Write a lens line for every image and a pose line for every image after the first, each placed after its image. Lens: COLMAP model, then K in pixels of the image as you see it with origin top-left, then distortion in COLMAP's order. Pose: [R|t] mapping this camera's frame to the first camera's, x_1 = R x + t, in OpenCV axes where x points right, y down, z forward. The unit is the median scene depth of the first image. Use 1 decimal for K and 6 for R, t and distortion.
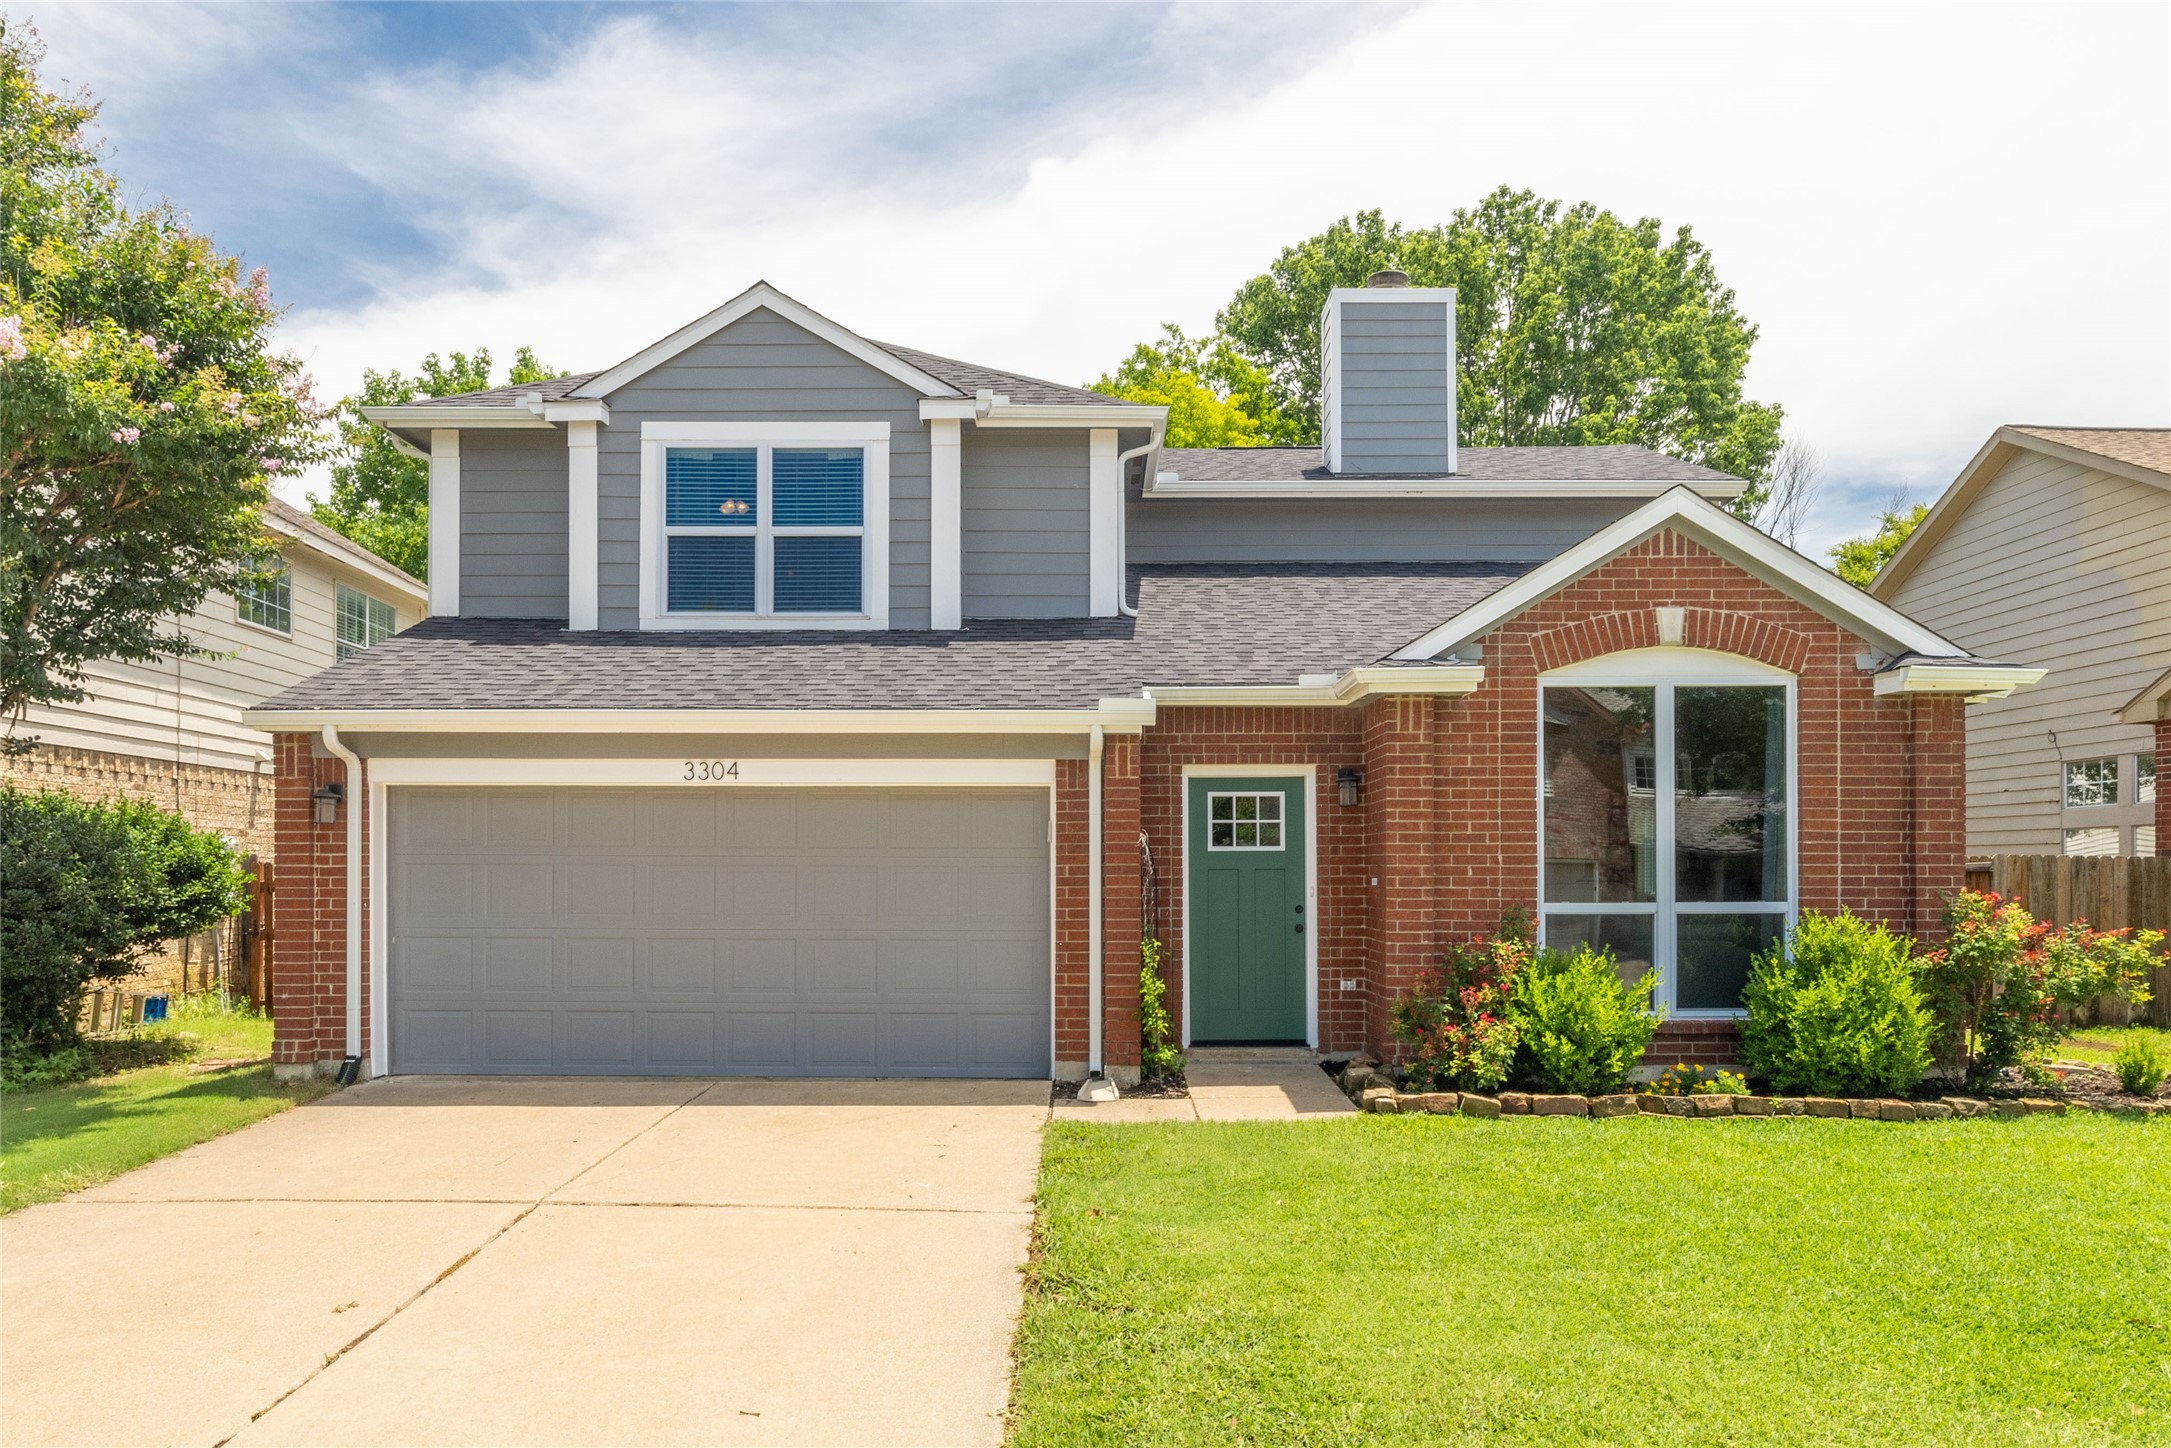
lens RADIAL K [[1334.3, 0, 1082.0], [0, 1334.3, 825.4], [0, 0, 1]] dist [0.005244, 0.000658]
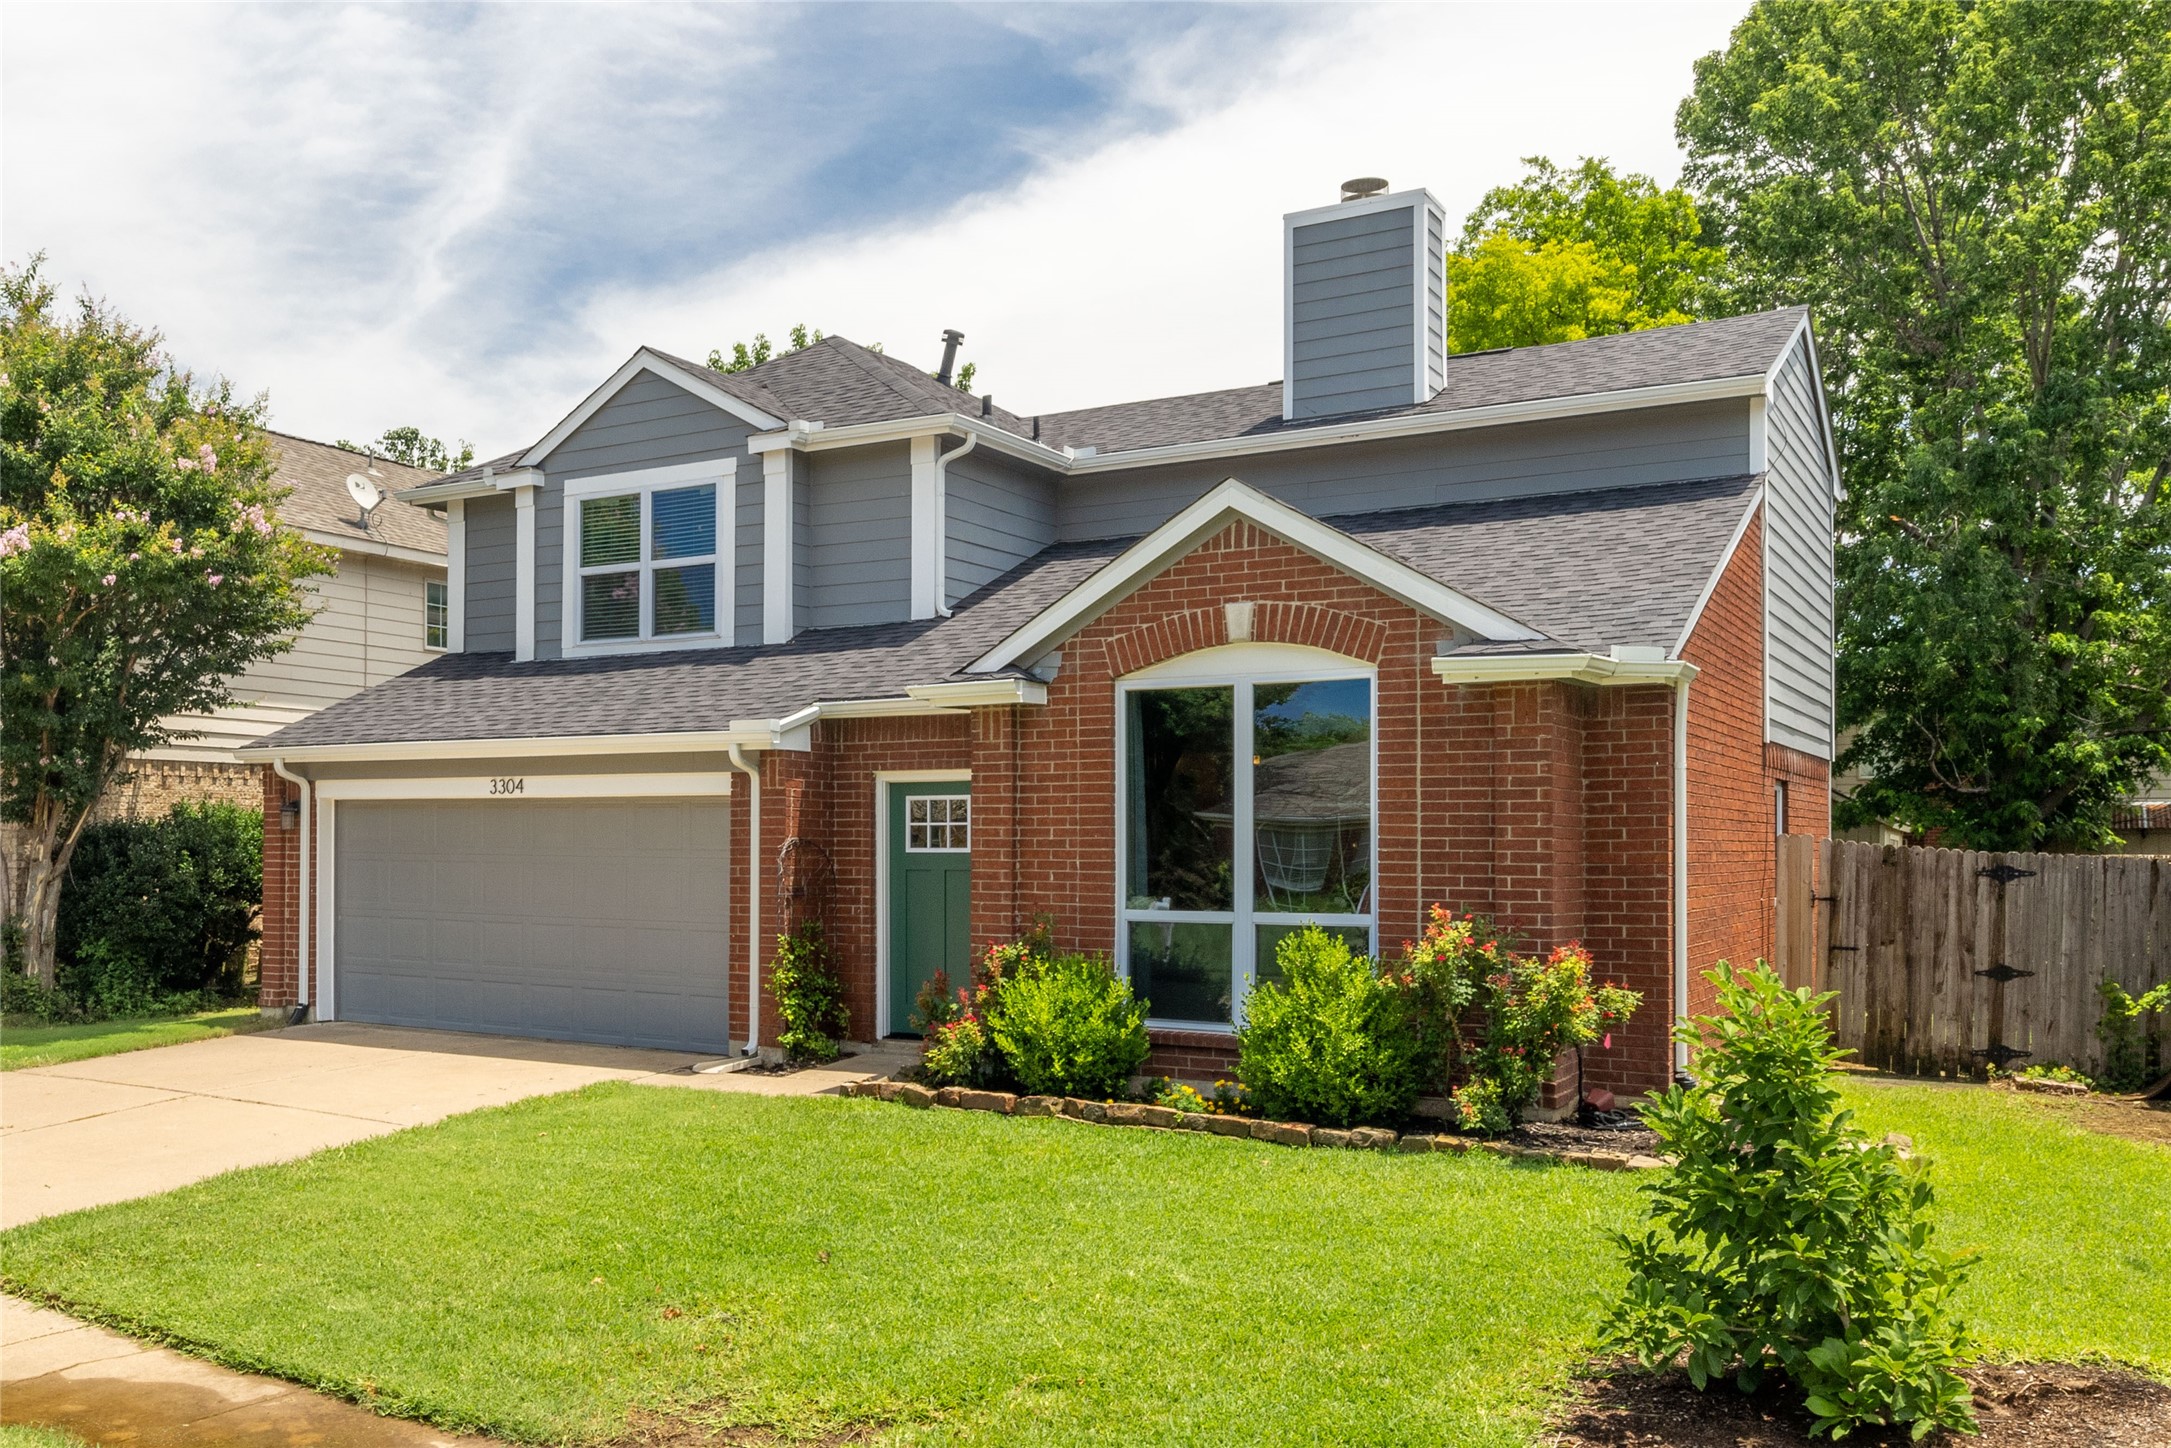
lens RADIAL K [[1917.5, 0, 1085.5], [0, 1917.5, 724.0], [0, 0, 1]] dist [0.012809, 0.005182]
pose [[0.855550, -0.026580, -0.517038, 1.046227], [0.014461, 0.999518, -0.027454, -0.040161], [0.517519, 0.016011, 0.855522, -0.228310]]
